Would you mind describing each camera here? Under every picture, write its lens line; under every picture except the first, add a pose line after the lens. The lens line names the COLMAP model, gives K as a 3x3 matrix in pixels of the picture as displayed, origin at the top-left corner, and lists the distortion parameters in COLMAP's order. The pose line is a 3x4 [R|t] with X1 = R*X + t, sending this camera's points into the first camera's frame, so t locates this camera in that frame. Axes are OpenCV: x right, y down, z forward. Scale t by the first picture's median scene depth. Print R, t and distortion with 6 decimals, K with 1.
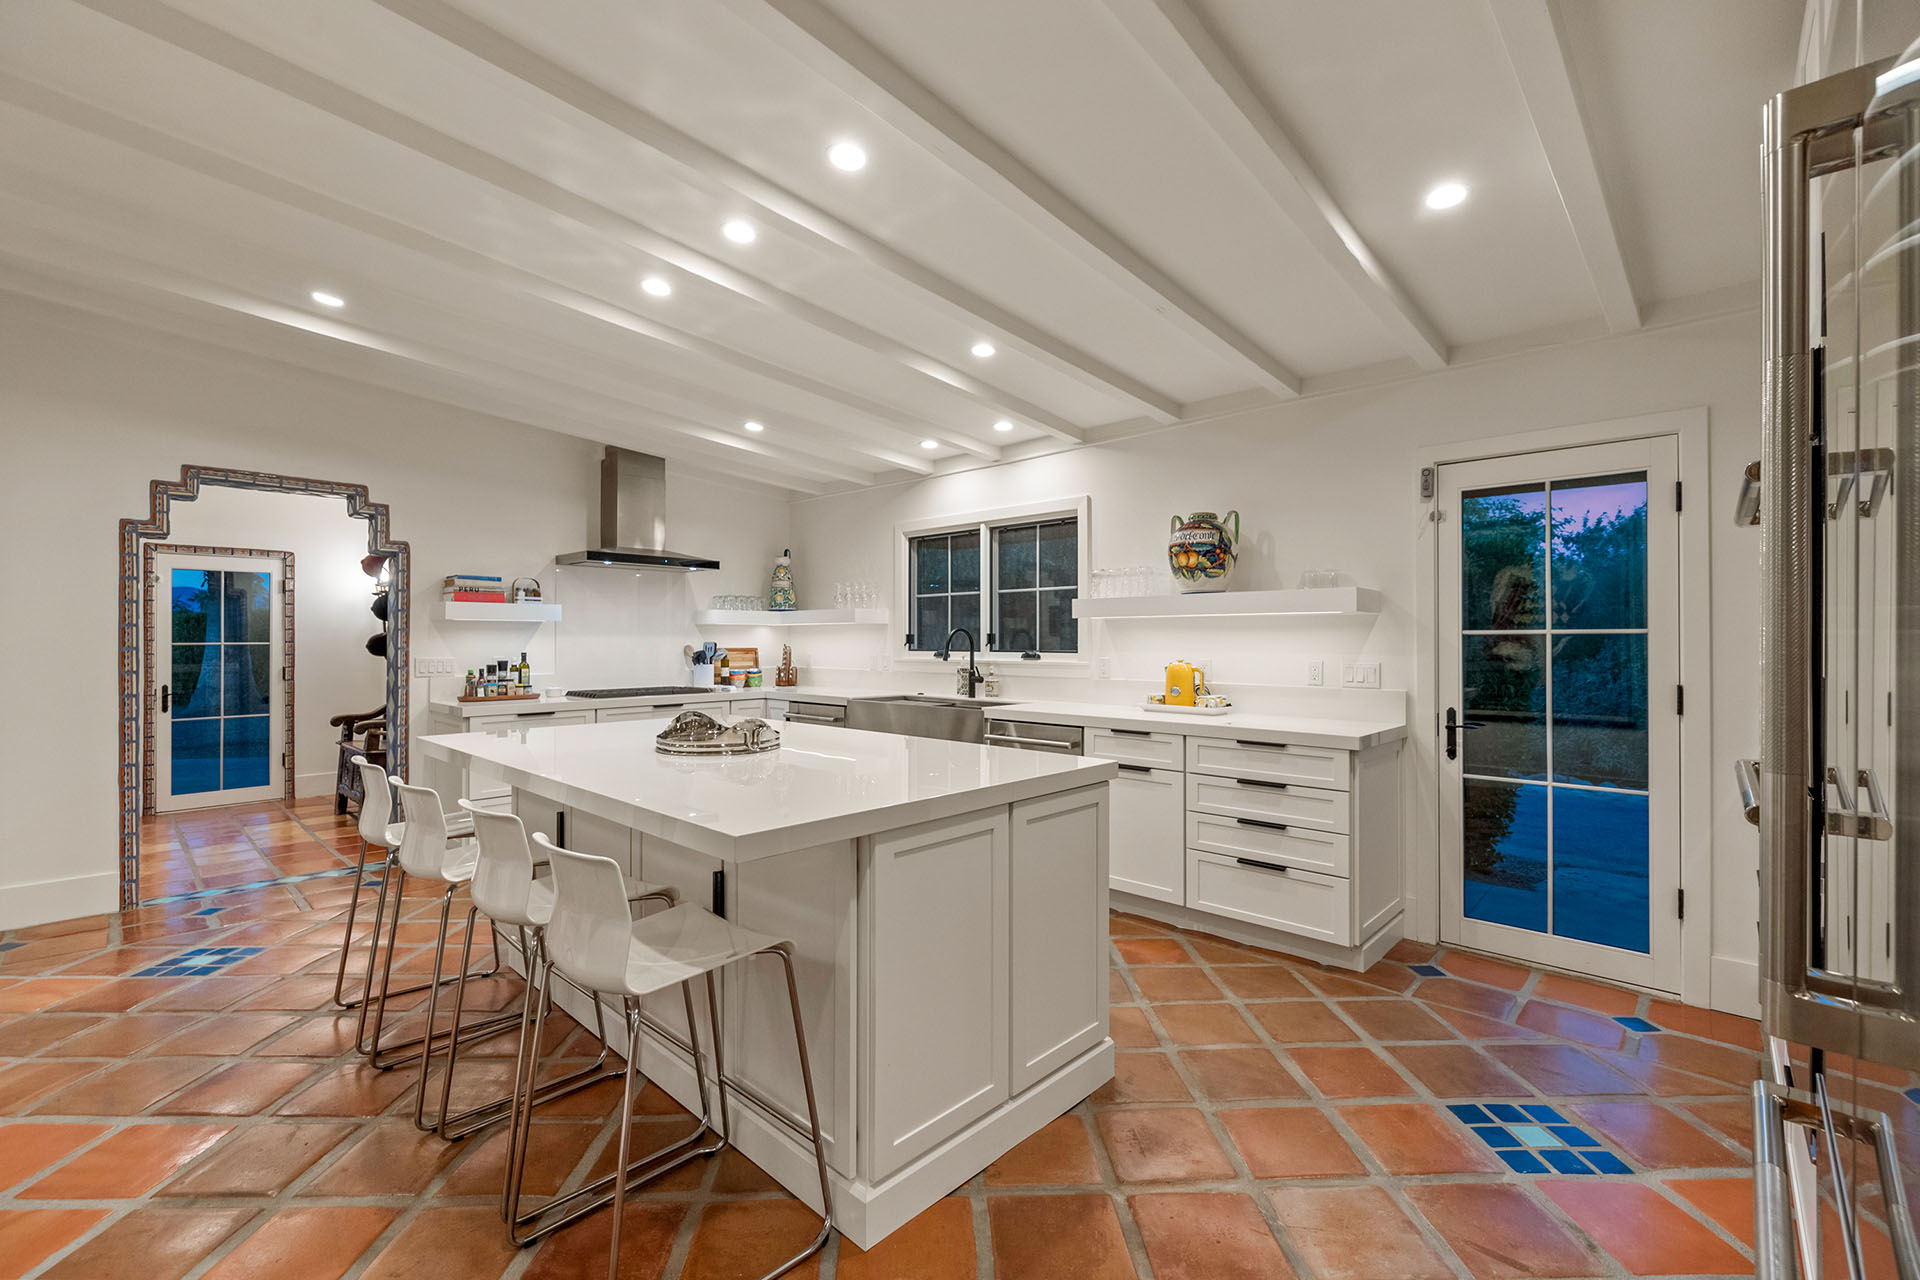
lens RADIAL K [[809.8, 0, 961.5], [0, 809.8, 644.9], [0, 0, 1]] dist [0.002013, 0.000023]
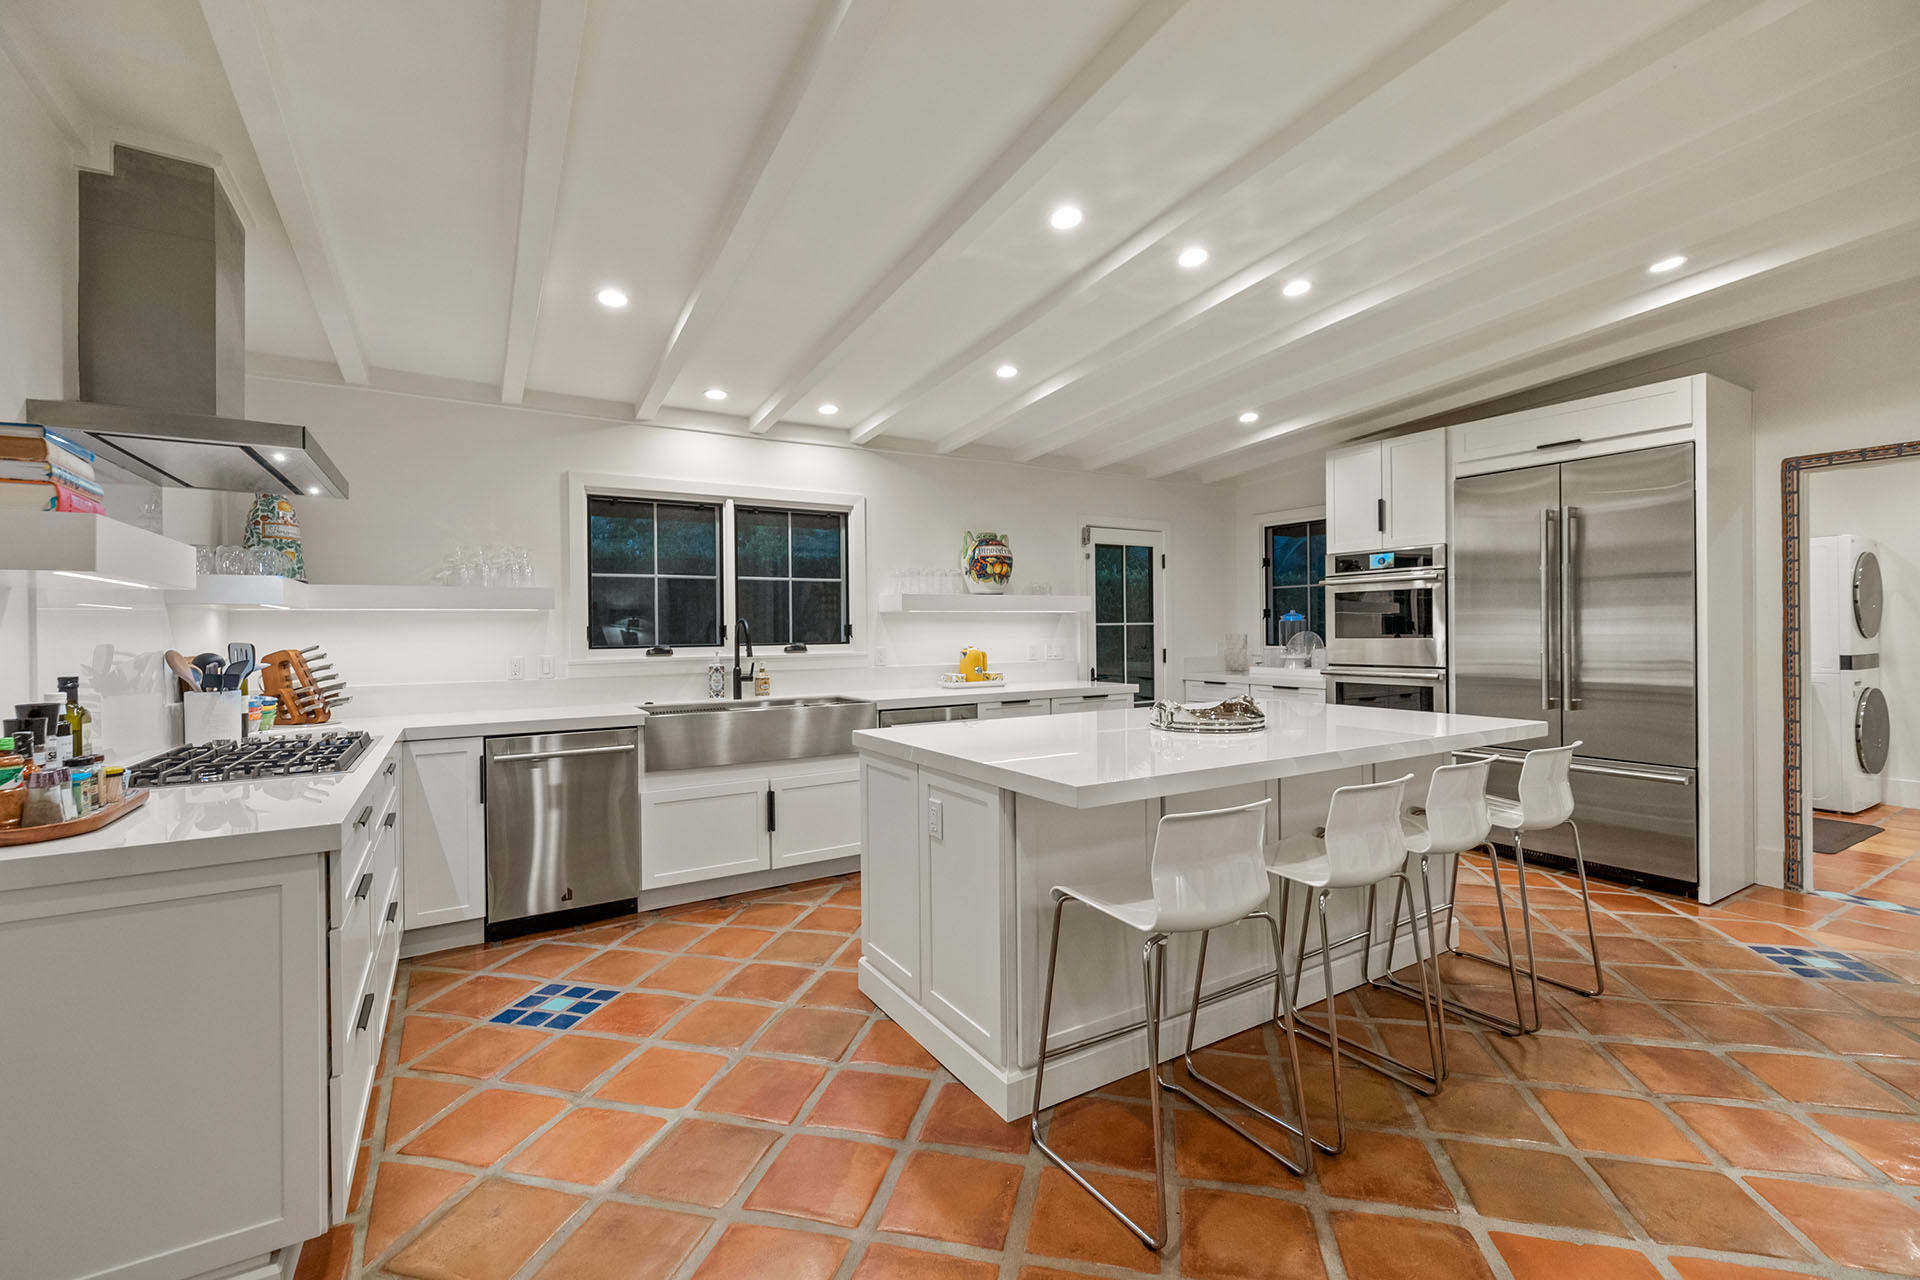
lens RADIAL K [[813.4, 0, 960.0], [0, 813.4, 640.0], [0, 0, 1]] dist [0.000588, 0.000041]
pose [[0.262193, -0.015104, 0.964897, -0.724697], [0.016657, 0.999799, 0.011124, -0.003803], [-0.964872, 0.013156, 0.262392, 0.513457]]
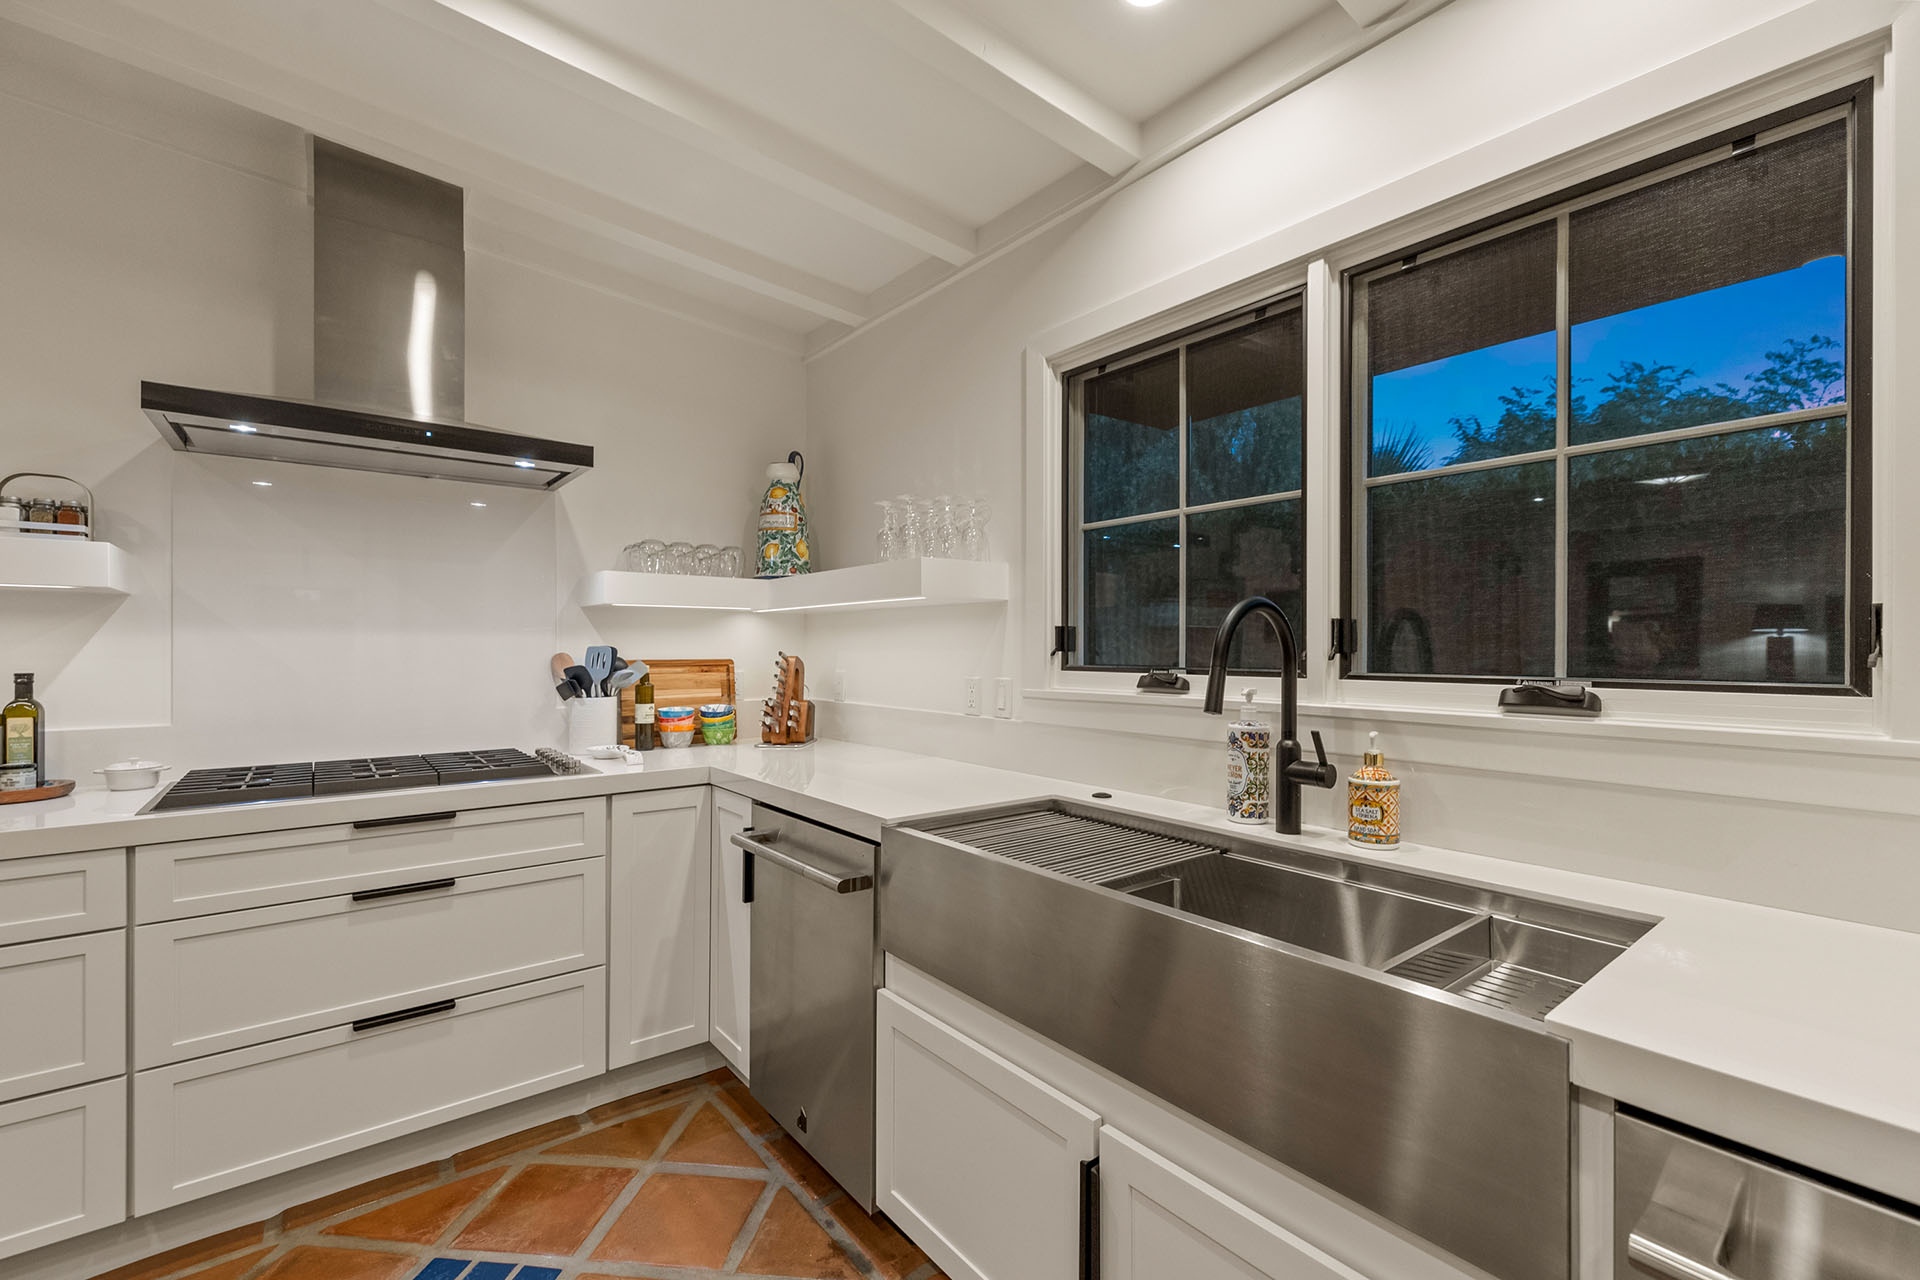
lens RADIAL K [[809.8, 0, 961.5], [0, 809.8, 644.9], [0, 0, 1]] dist [0.002013, 0.000023]
pose [[0.989539, 0.001645, -0.144254, -0.060430], [-0.002898, 0.999960, -0.008475, -0.001210], [0.144234, 0.008805, 0.989504, 0.650730]]
